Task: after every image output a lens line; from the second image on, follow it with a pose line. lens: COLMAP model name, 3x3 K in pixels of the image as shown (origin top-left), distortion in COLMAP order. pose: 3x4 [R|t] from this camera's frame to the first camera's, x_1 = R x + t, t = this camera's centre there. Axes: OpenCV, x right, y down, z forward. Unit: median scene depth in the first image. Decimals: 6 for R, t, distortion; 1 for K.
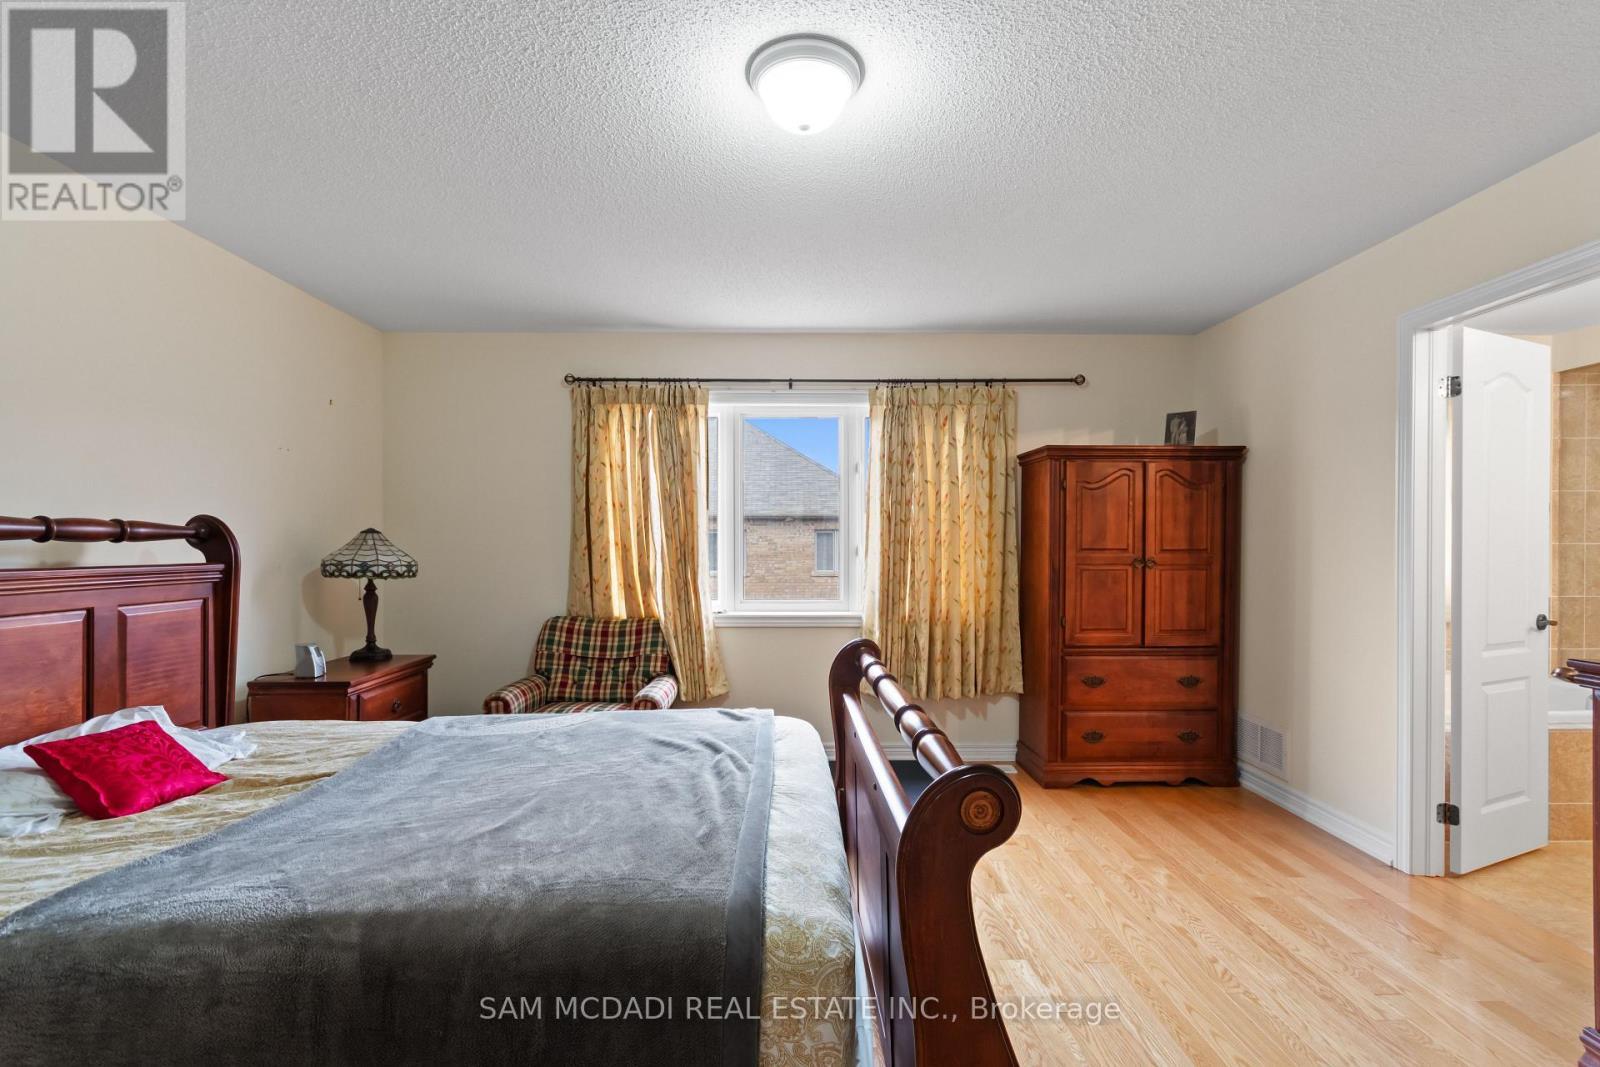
lens RADIAL K [[736.1, 0, 796.3], [0, 736.1, 547.1], [0, 0, 1]] dist [-0.002941, 0.002349]
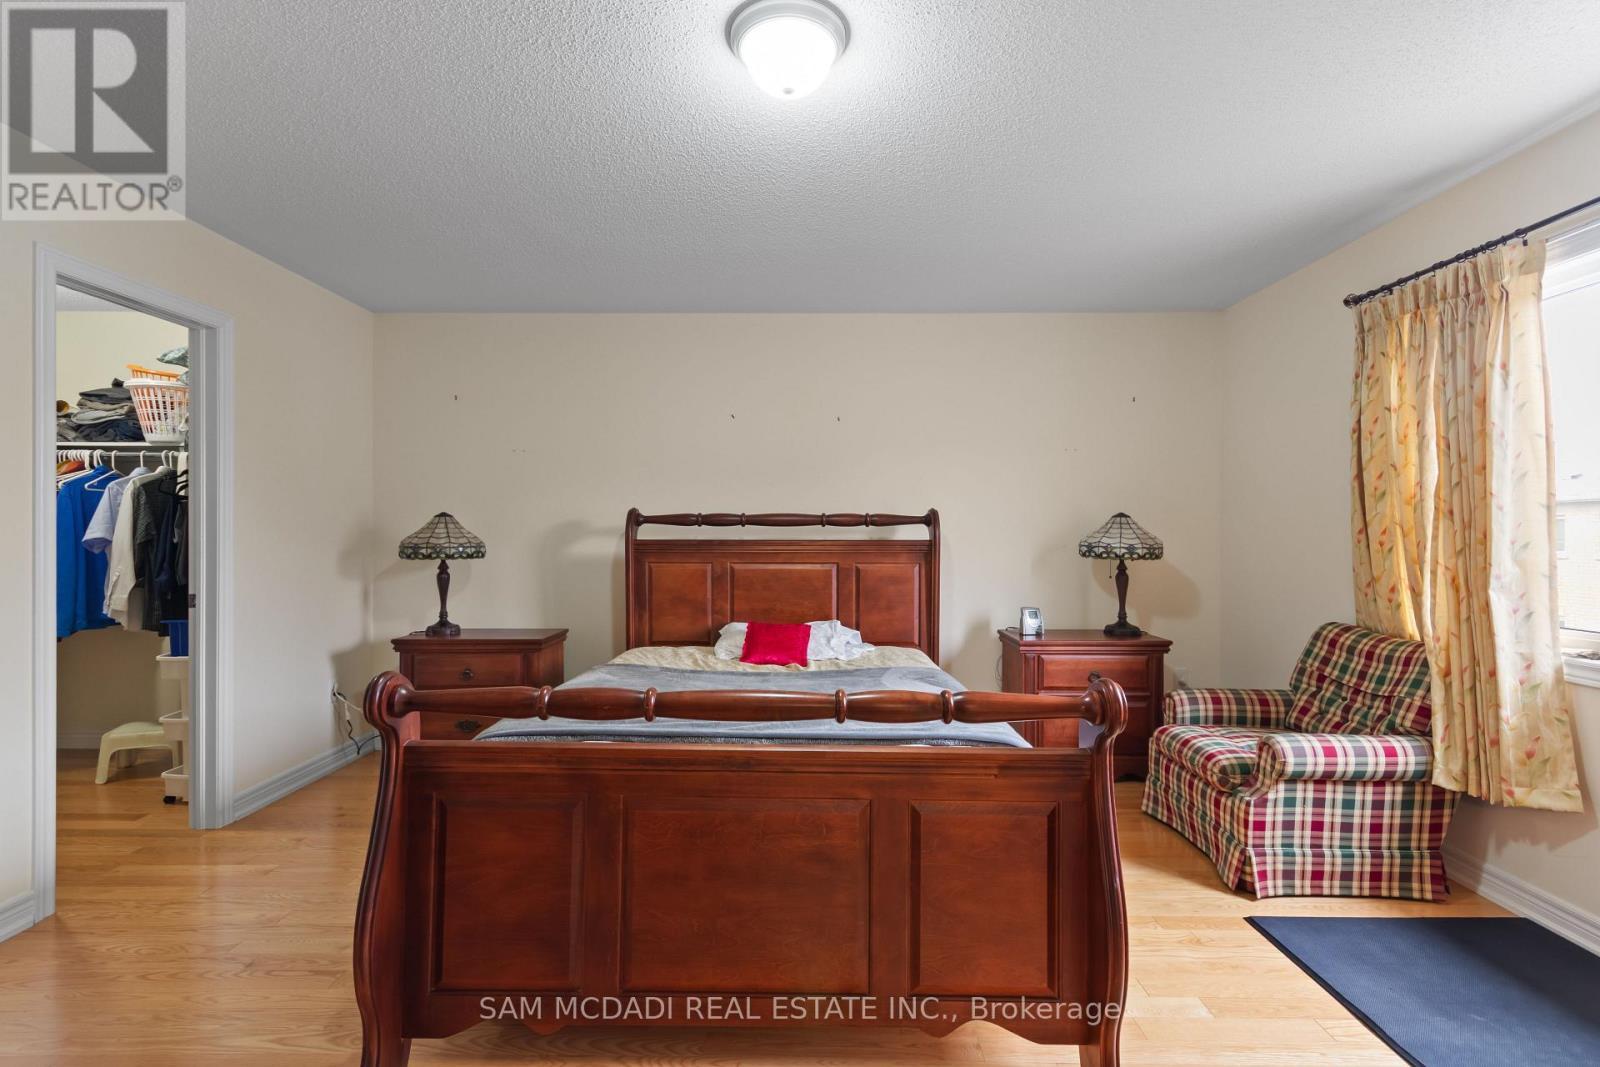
lens RADIAL K [[736.1, 0, 794.5], [0, 736.1, 542.1], [0, 0, 1]] dist [-0.002941, 0.002349]
pose [[-0.019453, 0.015394, -0.999692, 0.442204], [-0.003108, 0.999876, 0.015457, 0.002370], [0.999806, 0.003408, -0.019403, 0.477471]]
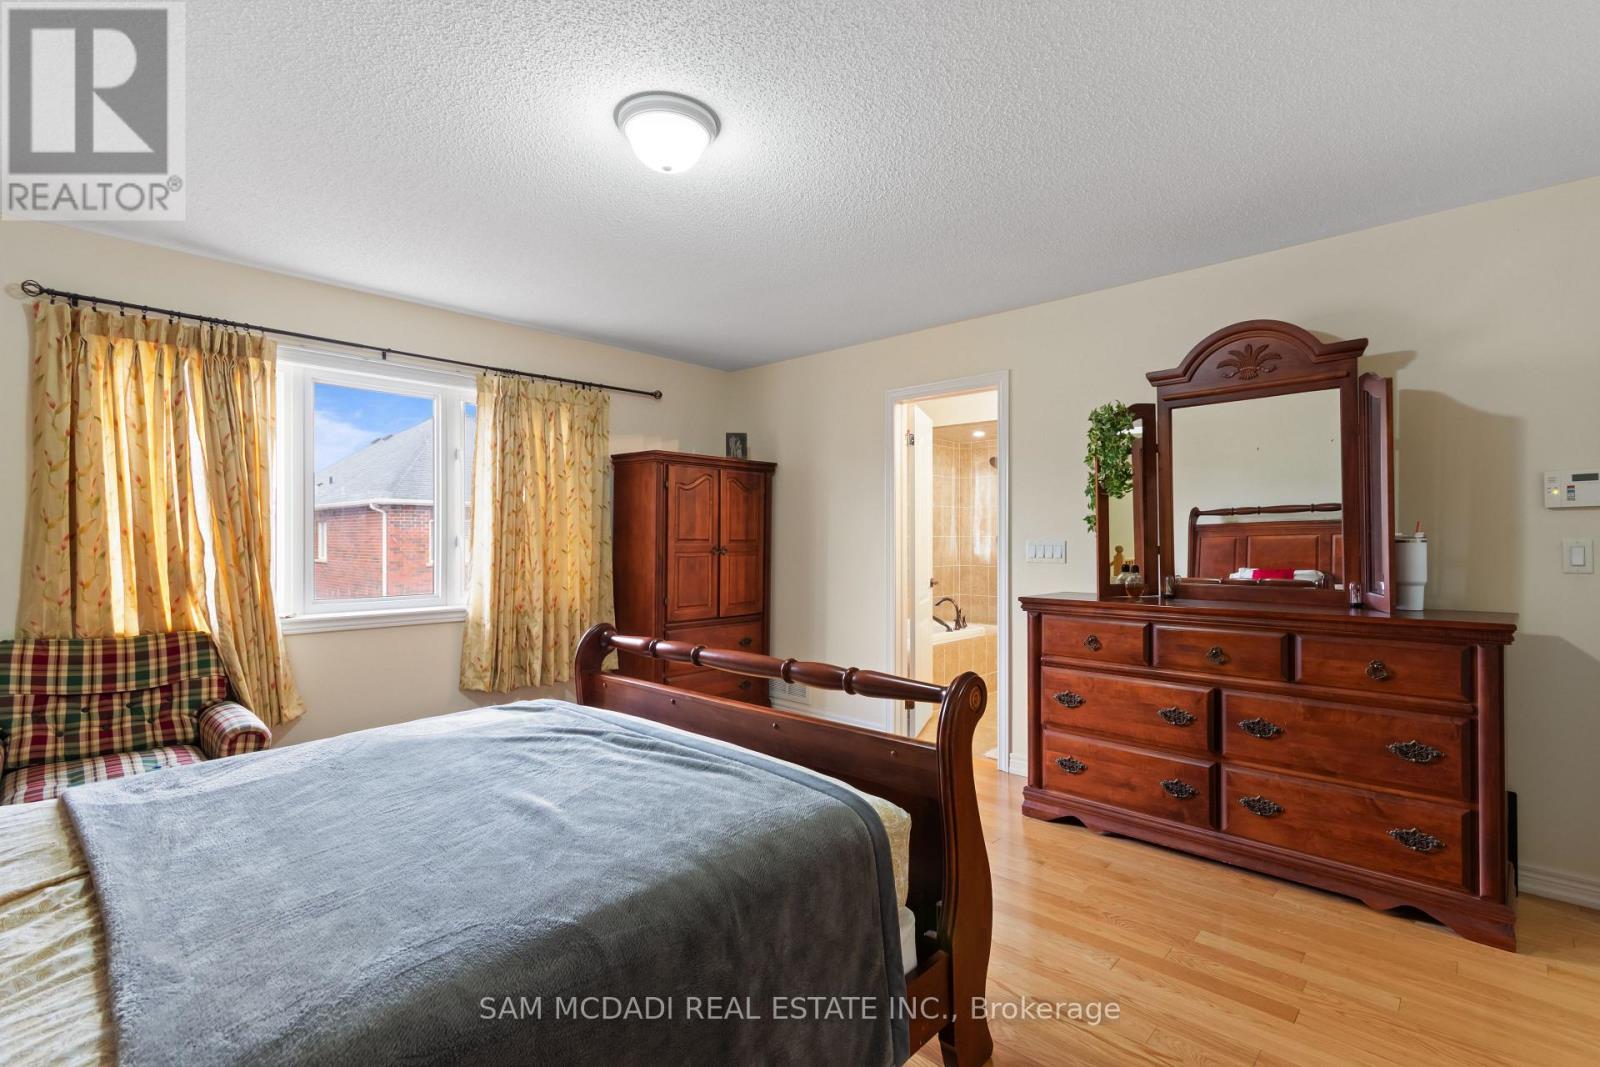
lens RADIAL K [[736.1, 0, 784.5], [0, 736.1, 528.9], [0, 0, 1]] dist [-0.002941, 0.002349]
pose [[0.704078, 0.010276, 0.710049, -0.309805], [-0.001643, 0.999916, -0.012841, 0.000568], [-0.710121, 0.007875, 0.704035, 0.035018]]
